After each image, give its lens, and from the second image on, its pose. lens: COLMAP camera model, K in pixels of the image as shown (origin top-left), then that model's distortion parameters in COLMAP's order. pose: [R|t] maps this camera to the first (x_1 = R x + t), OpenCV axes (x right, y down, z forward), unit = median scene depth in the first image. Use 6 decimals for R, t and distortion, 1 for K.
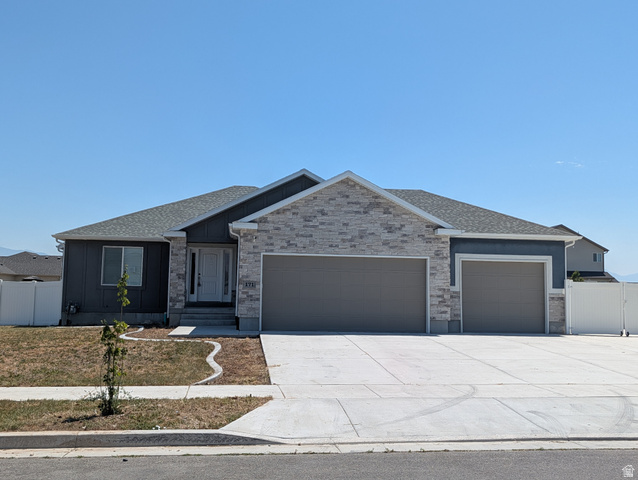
lens RADIAL K [[458.8, 0, 336.1], [0, 458.8, 229.3], [0, 0, 1]] dist [0.020884, -0.021015]
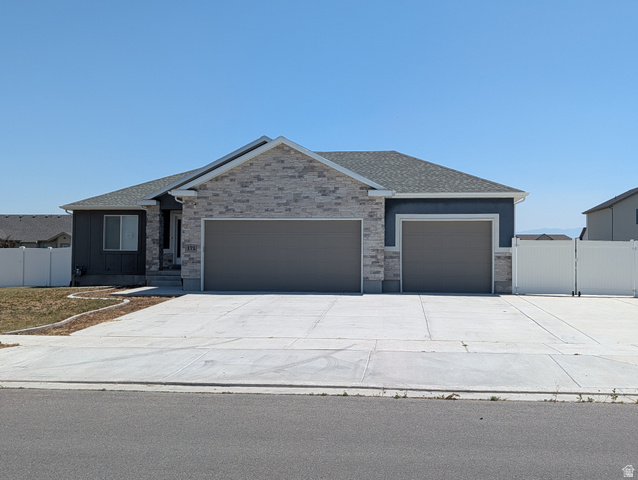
lens RADIAL K [[458.8, 0, 366.5], [0, 458.8, 223.8], [0, 0, 1]] dist [0.020884, -0.021015]
pose [[0.987832, -0.022128, -0.153940, 0.365143], [0.032713, 0.997246, 0.066568, 0.005134], [0.152043, -0.070794, 0.985835, 0.003277]]
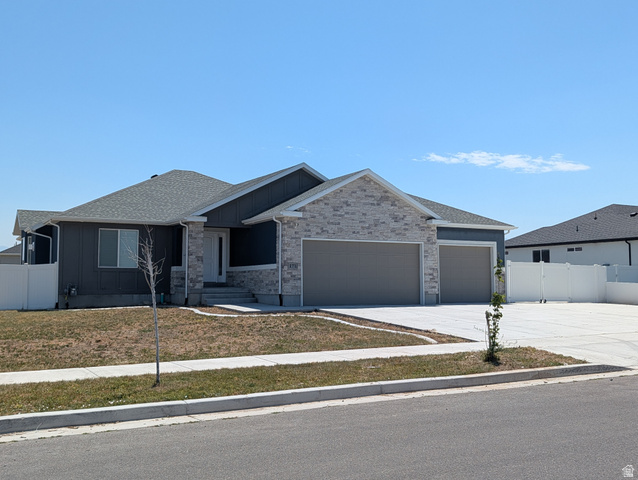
lens RADIAL K [[434.9, 0, 298.4], [0, 434.9, 231.3], [0, 0, 1]] dist [0.019115, -0.000600]
pose [[0.965705, 0.012741, 0.259331, -0.424314], [-0.024340, 0.998839, 0.041563, -0.009199], [-0.258500, -0.046449, 0.964894, -0.033530]]
